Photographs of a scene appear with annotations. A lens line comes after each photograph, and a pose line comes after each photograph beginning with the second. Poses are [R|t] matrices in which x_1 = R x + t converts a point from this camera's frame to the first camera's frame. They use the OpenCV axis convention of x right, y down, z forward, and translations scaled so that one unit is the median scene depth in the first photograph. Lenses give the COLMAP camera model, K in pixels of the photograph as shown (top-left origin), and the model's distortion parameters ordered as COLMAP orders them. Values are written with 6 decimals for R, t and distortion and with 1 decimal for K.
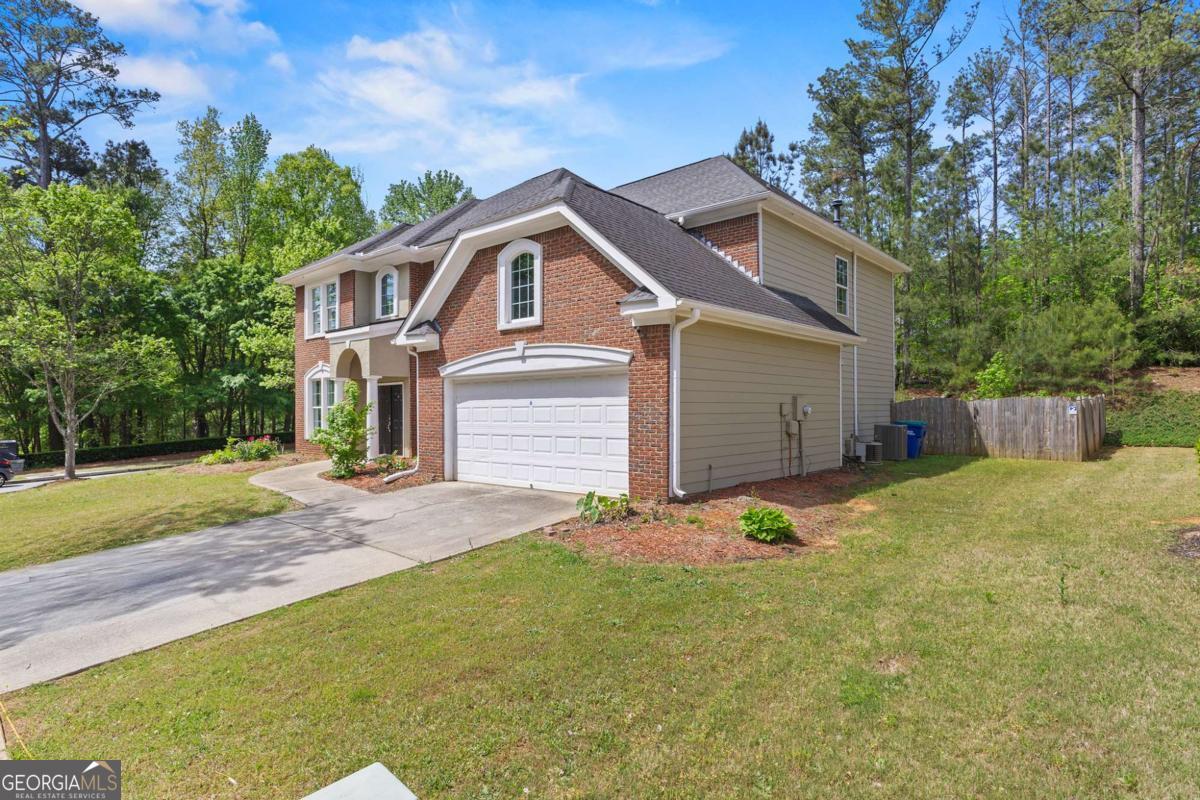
lens RADIAL K [[630.5, 0, 639.8], [0, 630.5, 403.1], [0, 0, 1]] dist [-0.043701, -0.001728]
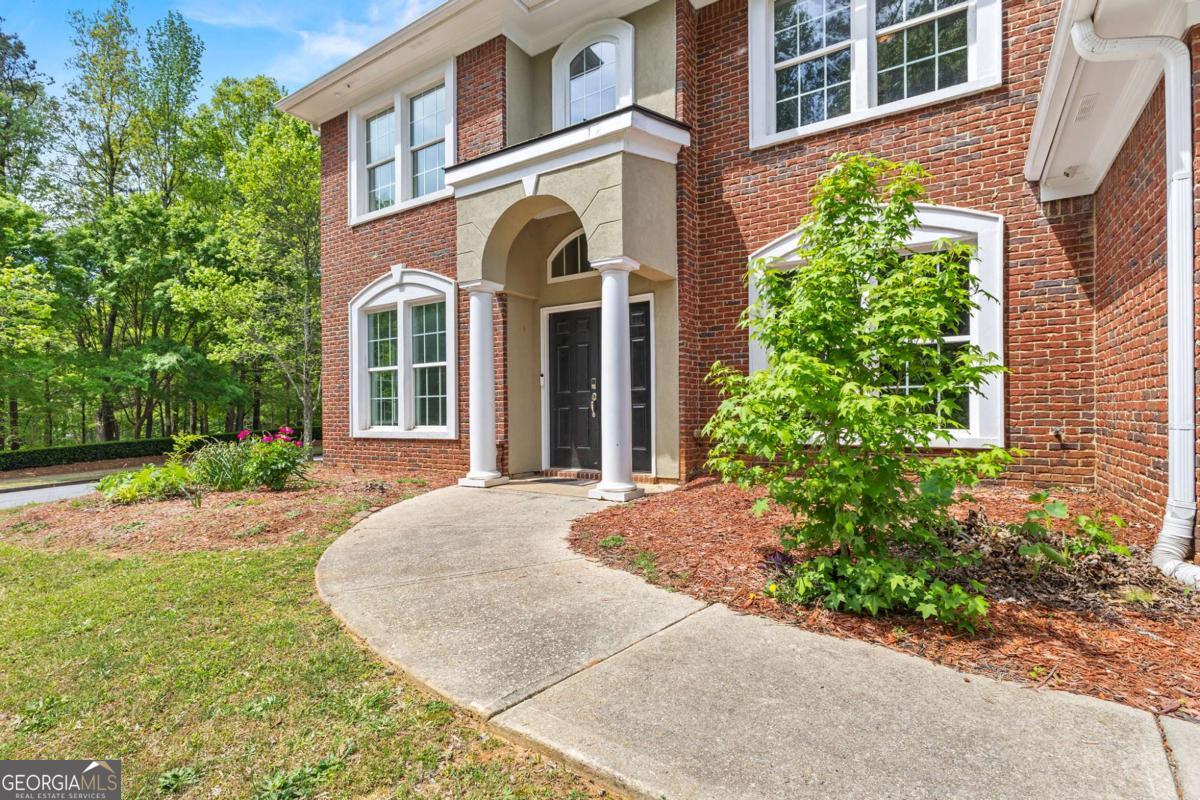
lens RADIAL K [[572.0, 0, 594.3], [0, 572.0, 409.5], [0, 0, 1]] dist [0.002808, 0.000769]
pose [[0.996676, 0.001529, 0.081452, -0.417688], [-0.001543, 0.999999, 0.000118, 0.038995], [-0.081451, -0.000244, 0.996677, 0.593653]]
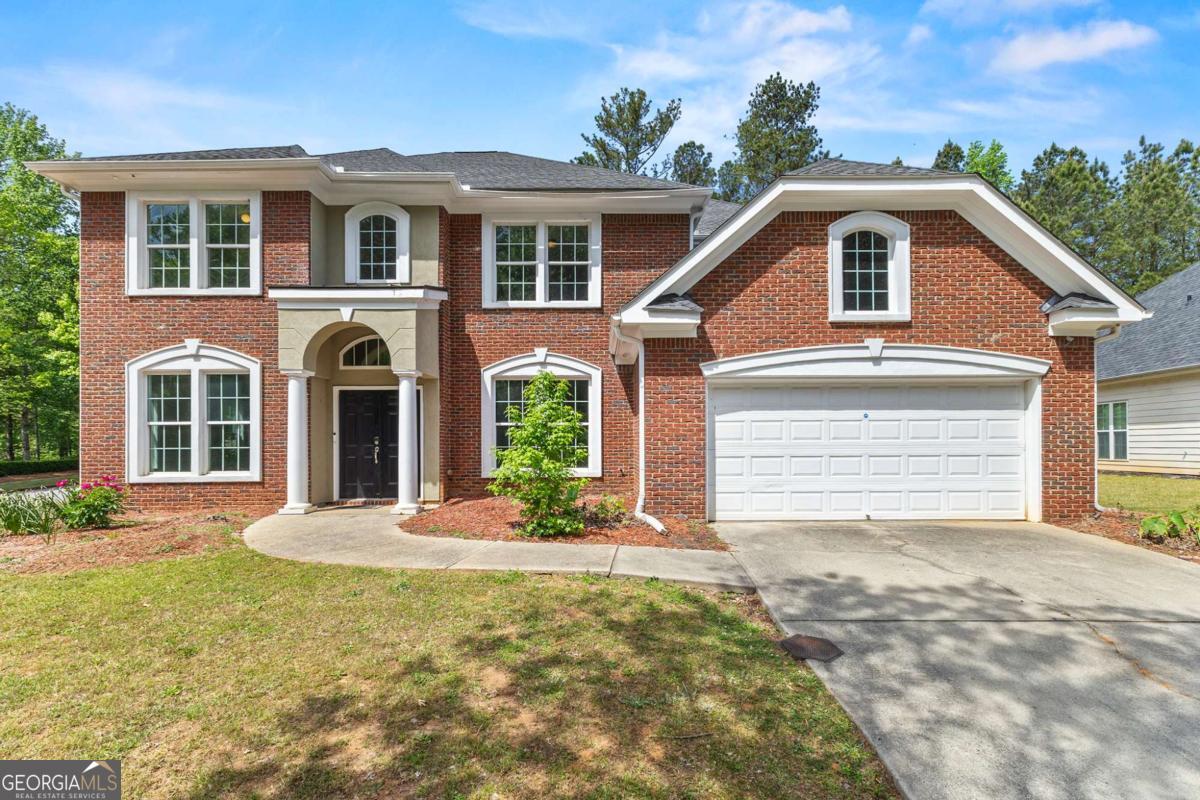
lens RADIAL K [[522.8, 0, 611.5], [0, 522.8, 444.4], [0, 0, 1]] dist [-0.001554, 0.000199]
pose [[0.777602, 0.006752, 0.628721, -0.532771], [-0.006438, 0.999975, -0.002778, 0.025359], [-0.628724, -0.001888, 0.777626, 0.422012]]
